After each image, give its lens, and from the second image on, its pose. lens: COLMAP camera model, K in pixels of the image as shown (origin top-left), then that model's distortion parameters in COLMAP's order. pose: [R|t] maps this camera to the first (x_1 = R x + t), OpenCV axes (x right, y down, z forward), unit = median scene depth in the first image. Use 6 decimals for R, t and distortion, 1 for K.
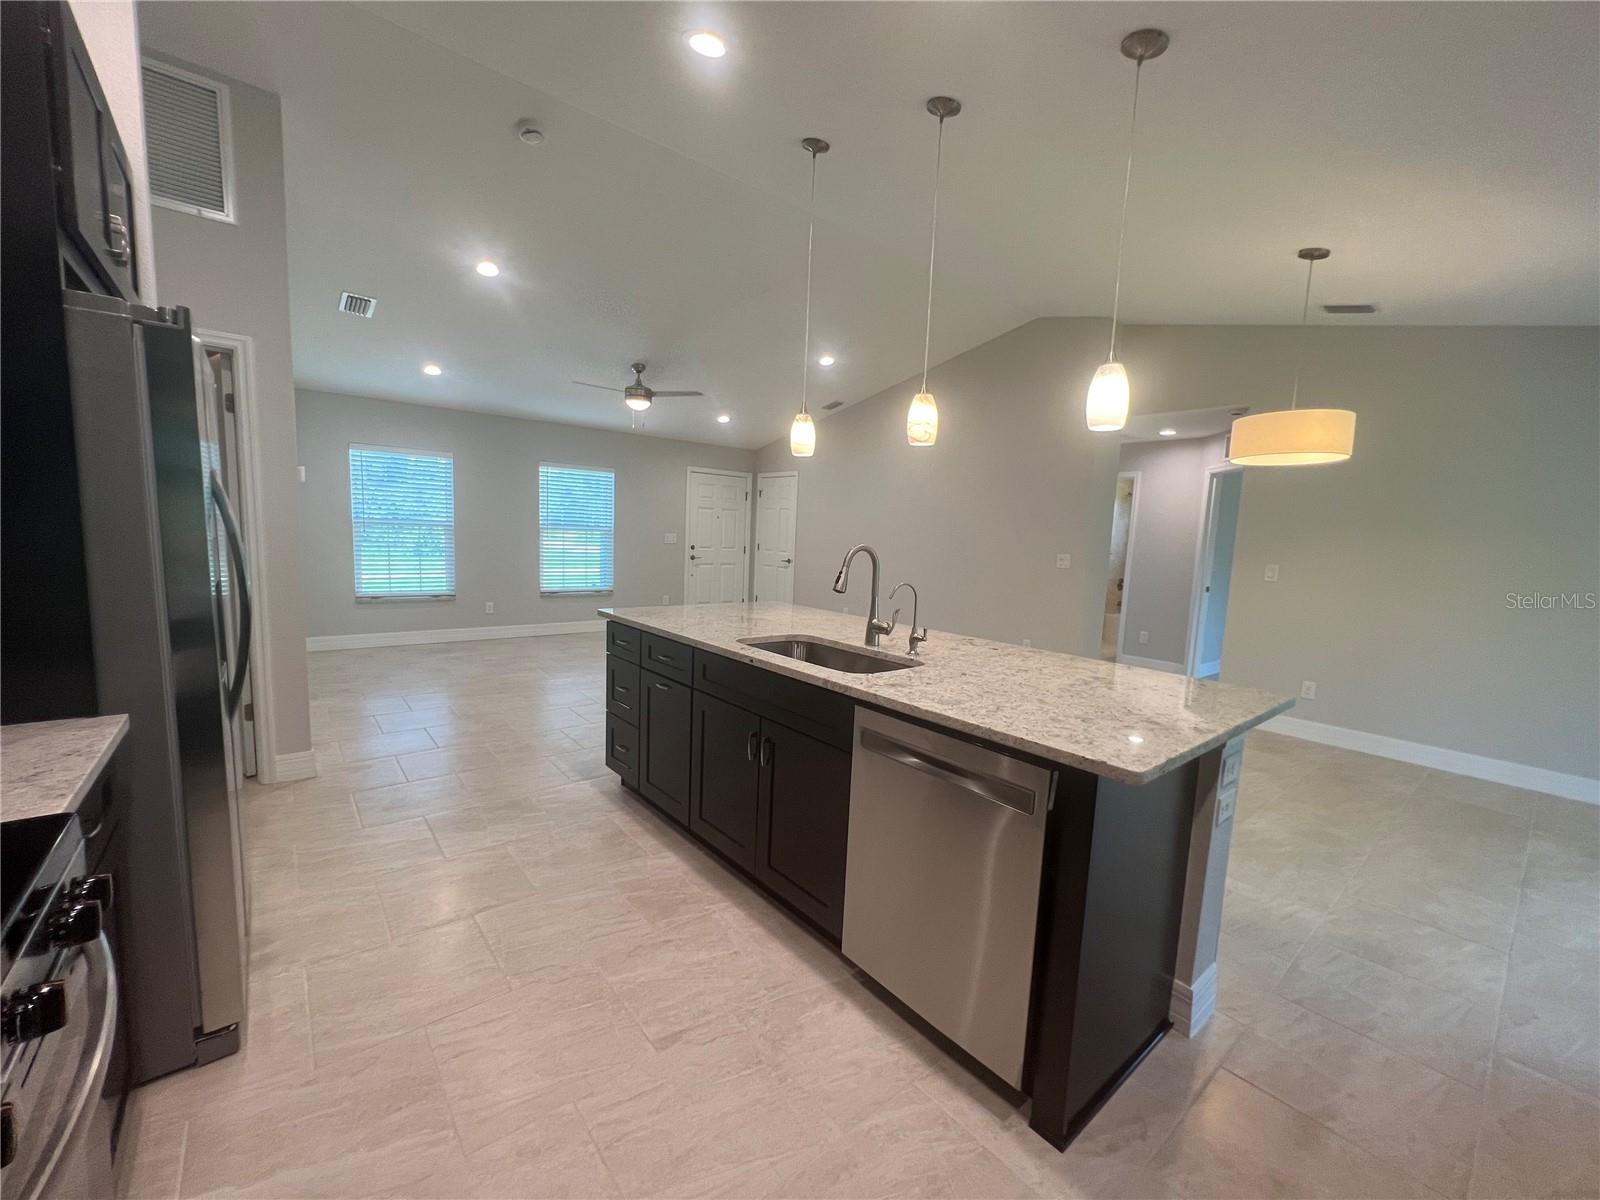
lens RADIAL K [[644.5, 0, 799.7], [0, 644.5, 601.9], [0, 0, 1]] dist [-0.004315, 0.001073]
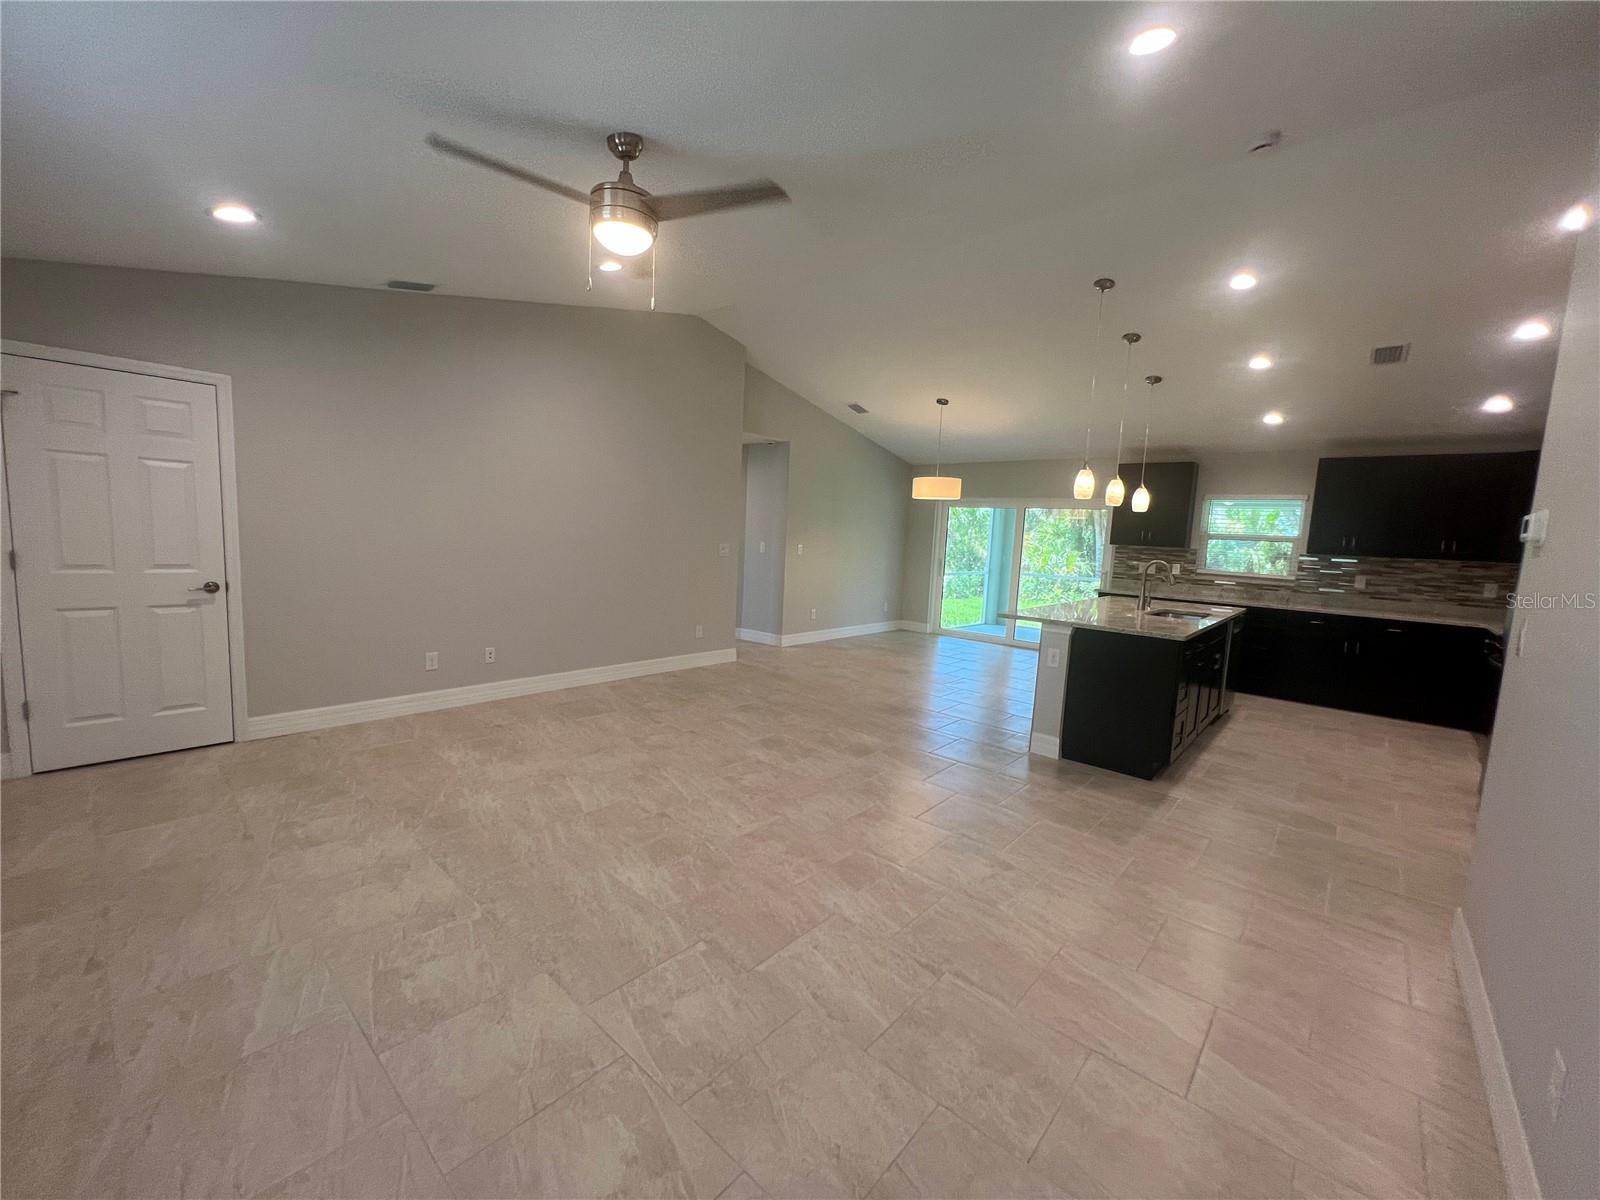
lens RADIAL K [[644.5, 0, 796.6], [0, 644.5, 598.2], [0, 0, 1]] dist [-0.004315, 0.001073]
pose [[-0.145422, -0.153580, 0.977377, -0.664067], [0.057514, 0.984896, 0.163319, -0.140605], [-0.987697, 0.079963, -0.134392, 0.919856]]
